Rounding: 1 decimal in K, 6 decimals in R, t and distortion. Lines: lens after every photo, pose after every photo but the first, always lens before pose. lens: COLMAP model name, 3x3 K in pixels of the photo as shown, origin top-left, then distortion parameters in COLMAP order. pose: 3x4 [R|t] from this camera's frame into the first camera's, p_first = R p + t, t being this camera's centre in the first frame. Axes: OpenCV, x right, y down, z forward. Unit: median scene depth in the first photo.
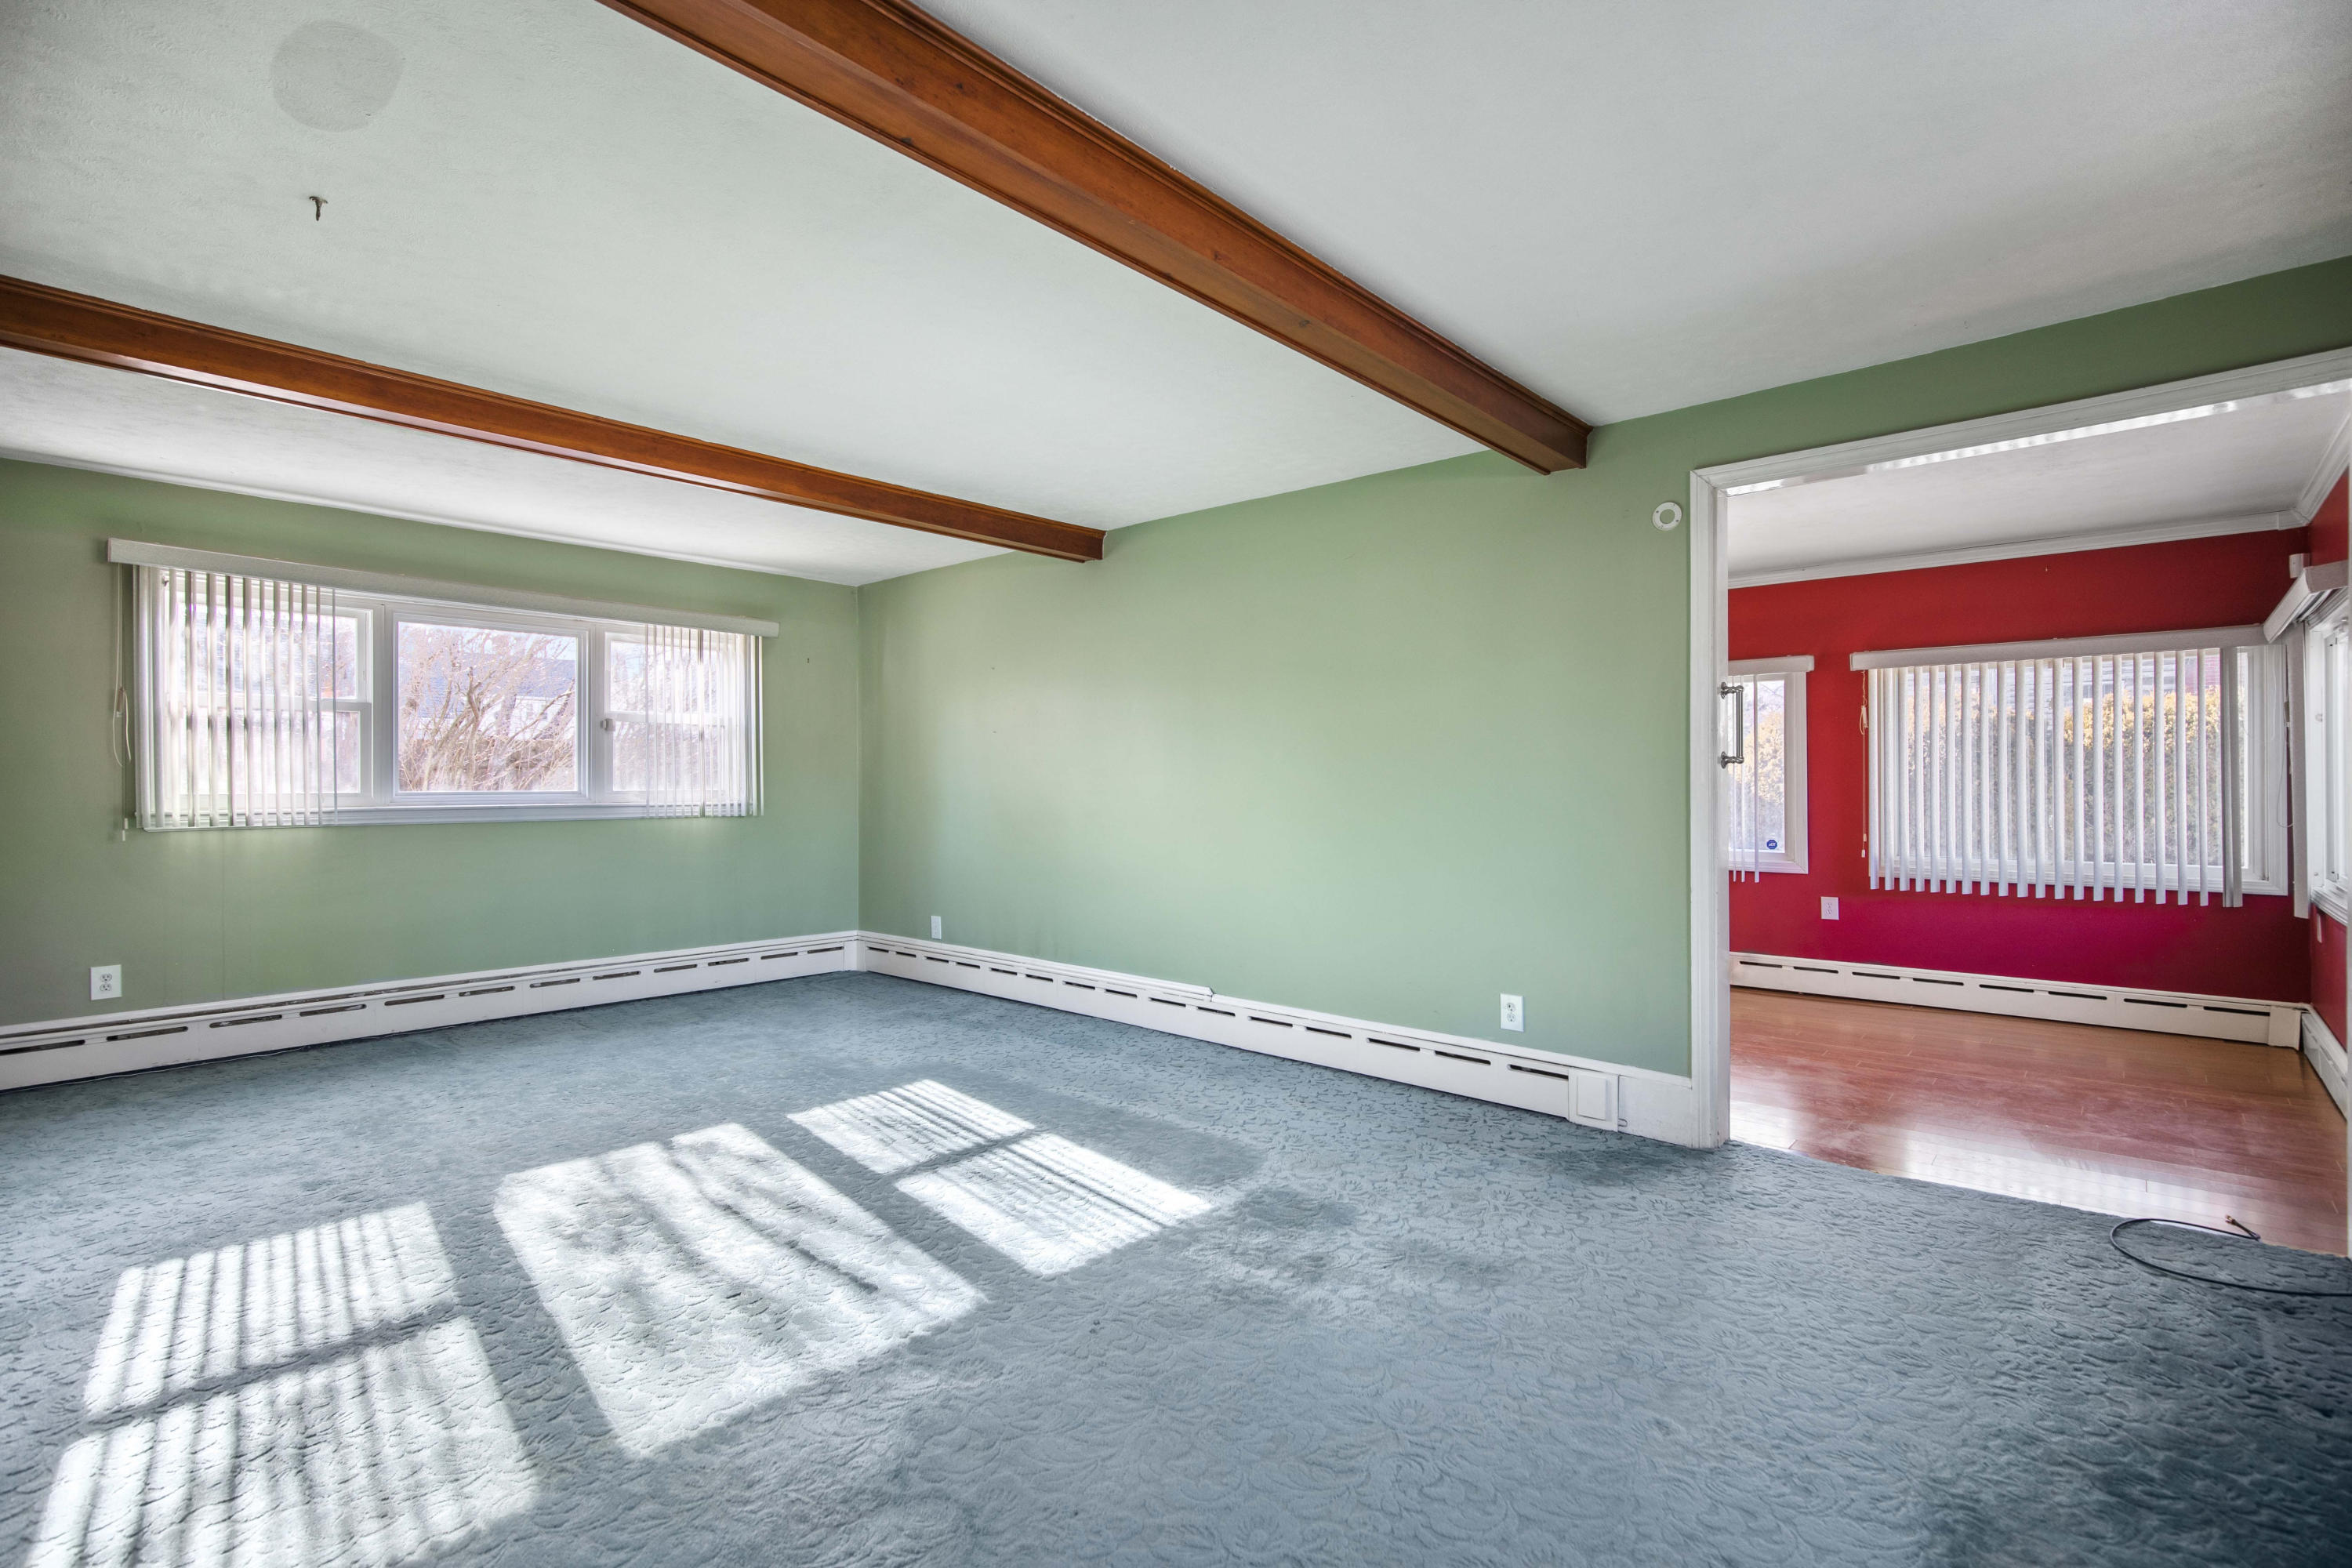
lens RADIAL K [[1087.9, 0, 1184.2], [0, 1087.9, 767.5], [0, 0, 1]] dist [-0.000284, 0.000416]
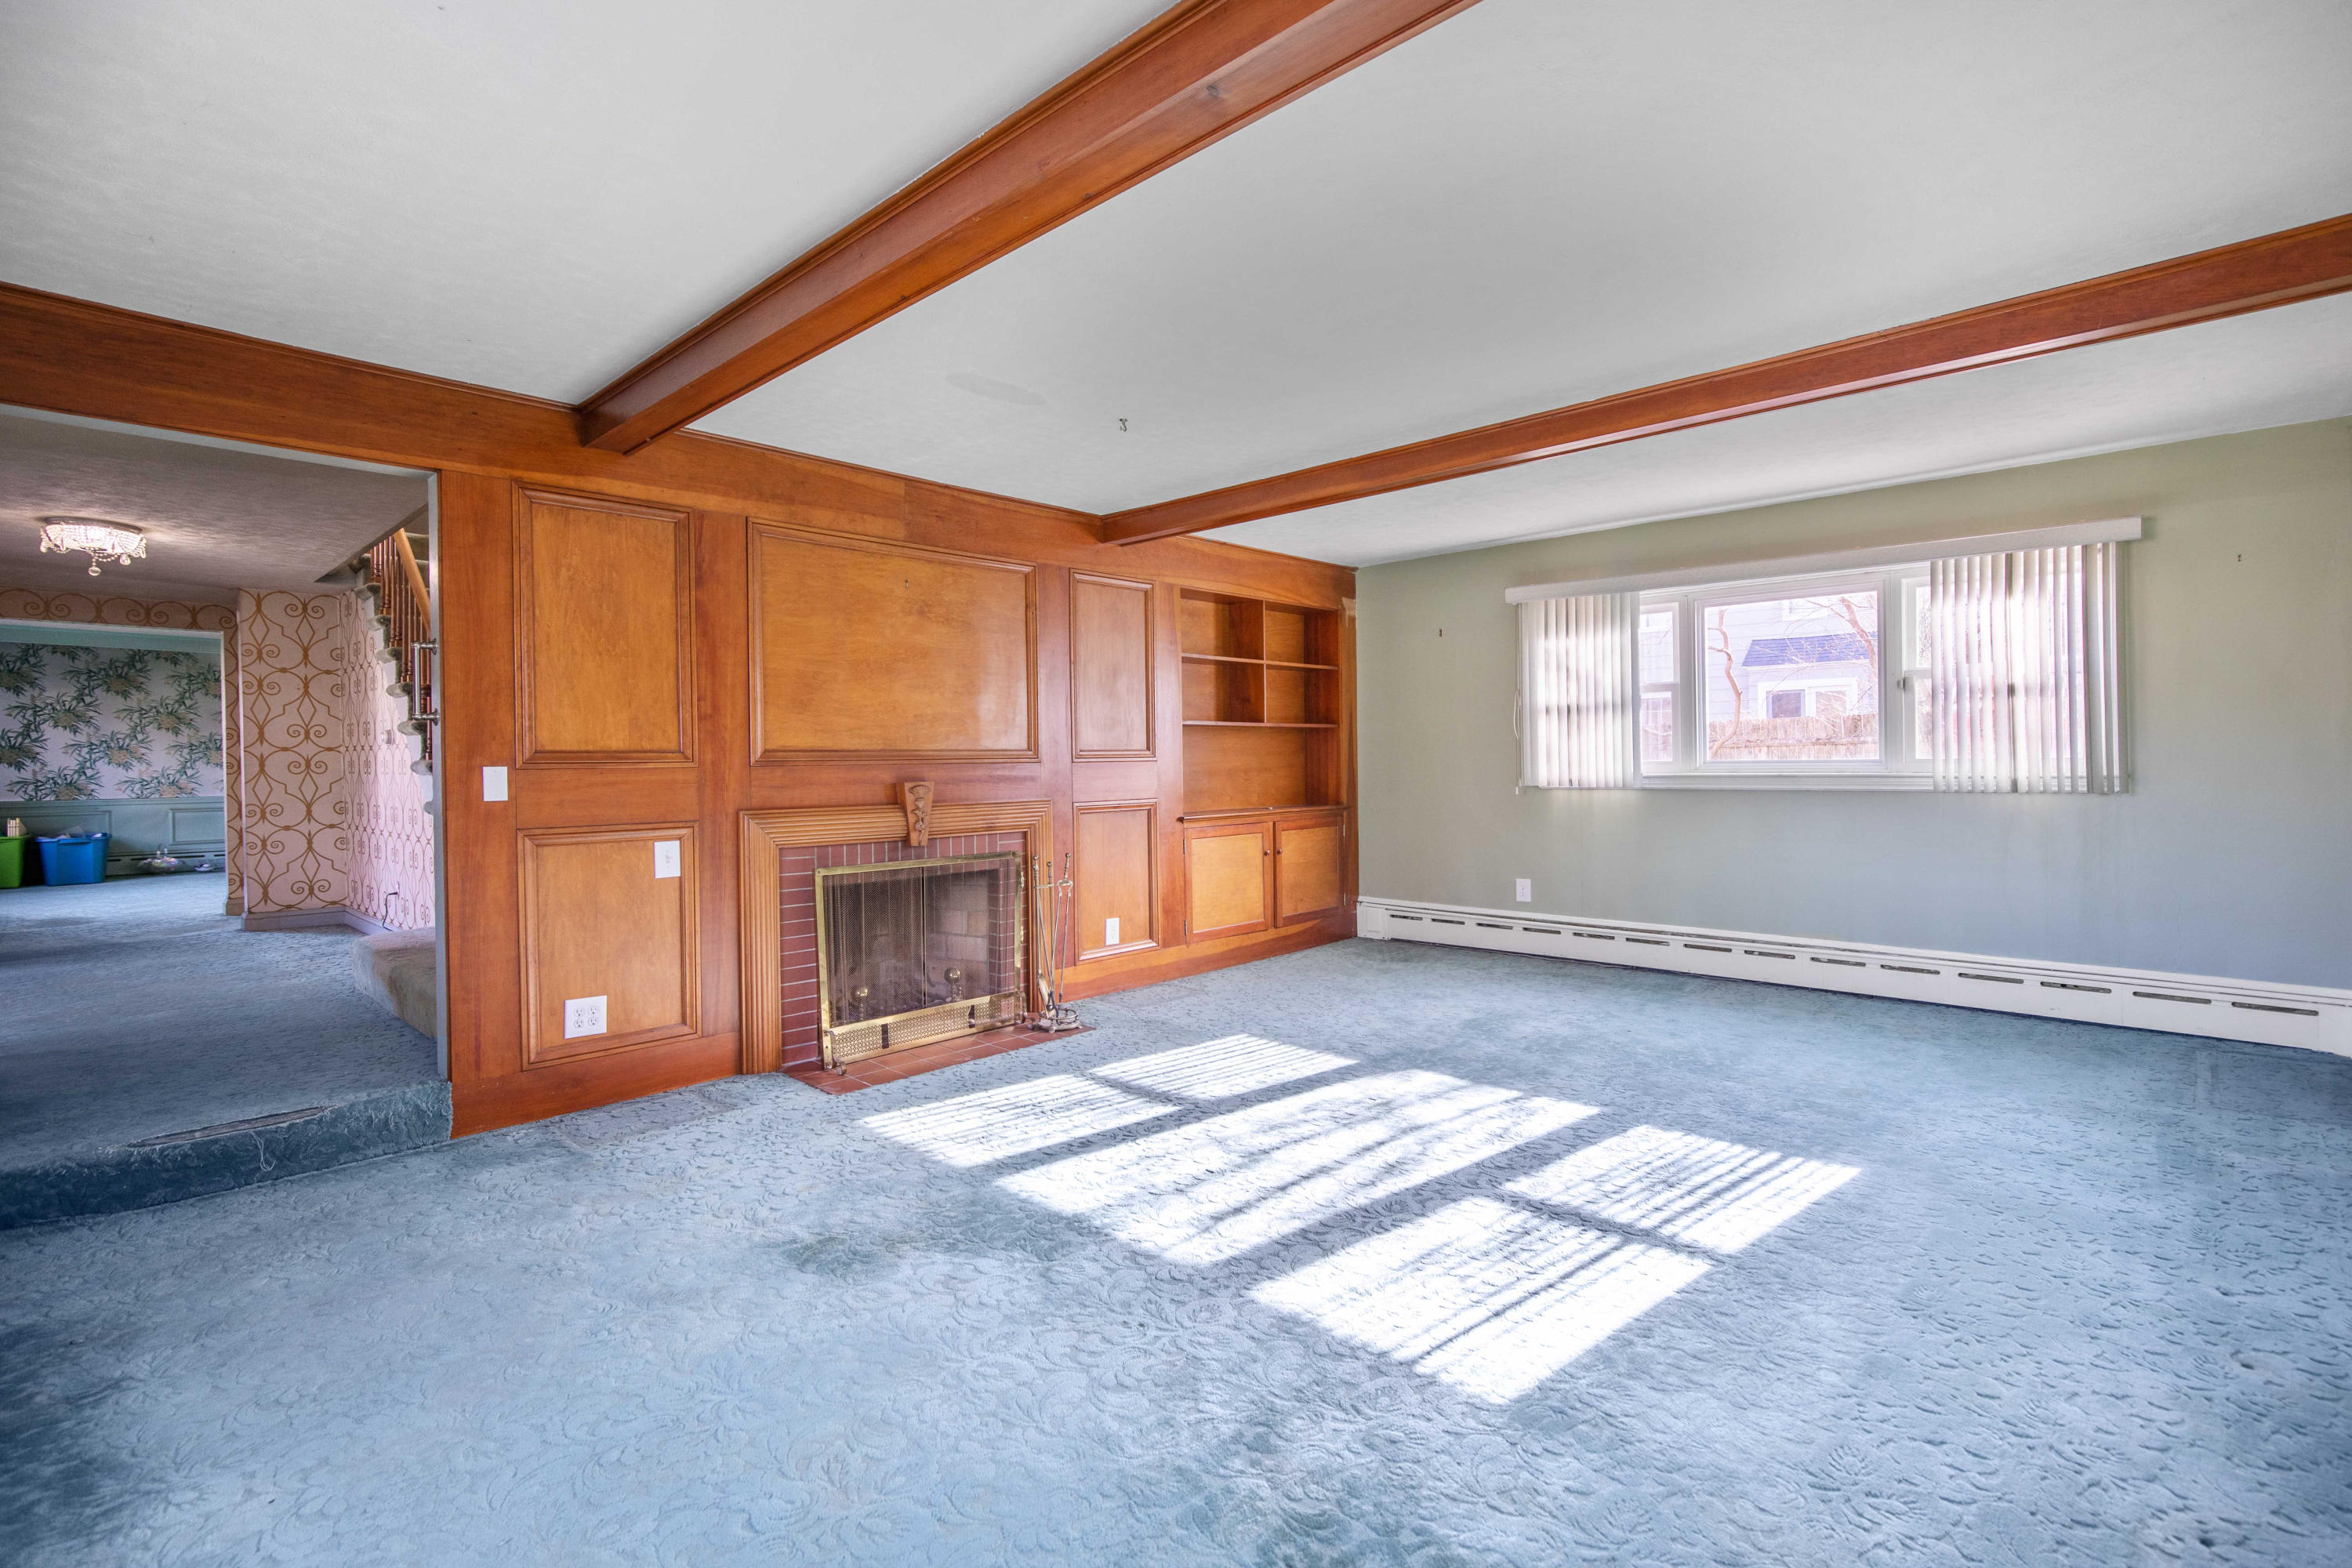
lens RADIAL K [[1061.7, 0, 1179.1], [0, 1061.7, 747.8], [0, 0, 1]] dist [-0.001937, -0.000150]
pose [[-0.019729, -0.011527, -0.999739, 0.537480], [0.026187, 0.999585, -0.012042, 0.012322], [0.999462, -0.026417, -0.019419, 0.676026]]
